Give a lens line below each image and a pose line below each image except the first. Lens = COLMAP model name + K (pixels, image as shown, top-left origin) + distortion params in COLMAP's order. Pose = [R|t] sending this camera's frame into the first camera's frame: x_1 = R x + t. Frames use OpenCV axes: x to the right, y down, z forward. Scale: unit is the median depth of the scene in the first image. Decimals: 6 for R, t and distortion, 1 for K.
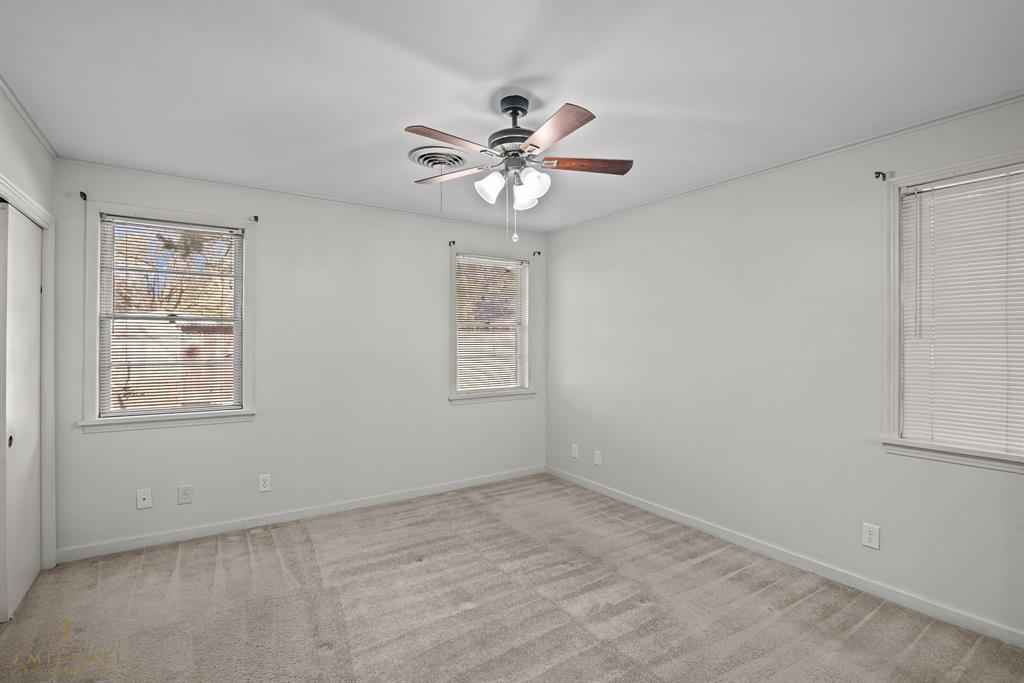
lens RADIAL K [[495.9, 0, 512.0], [0, 495.9, 341.5], [0, 0, 1]] dist [-0.000367, -0.000267]
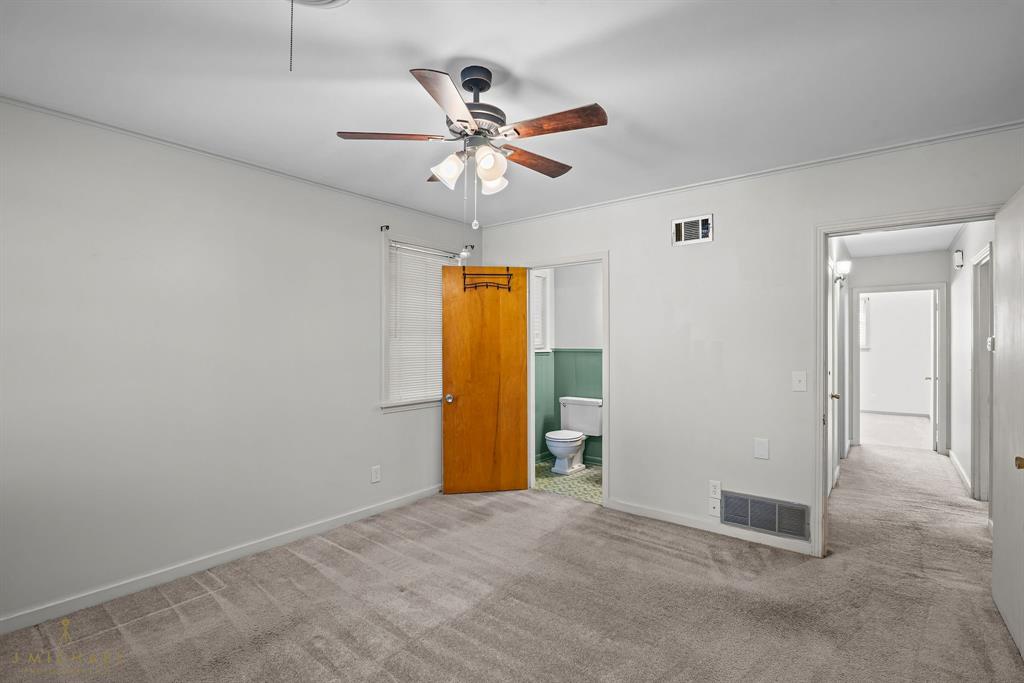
lens RADIAL K [[478.6, 0, 512.0], [0, 478.6, 341.5], [0, 0, 1]] dist [0.000010, 0.000063]
pose [[-0.307620, -0.001482, 0.951508, -0.656639], [-0.002537, 0.999997, 0.000737, 0.001387], [-0.951506, -0.002187, -0.307622, 0.942387]]
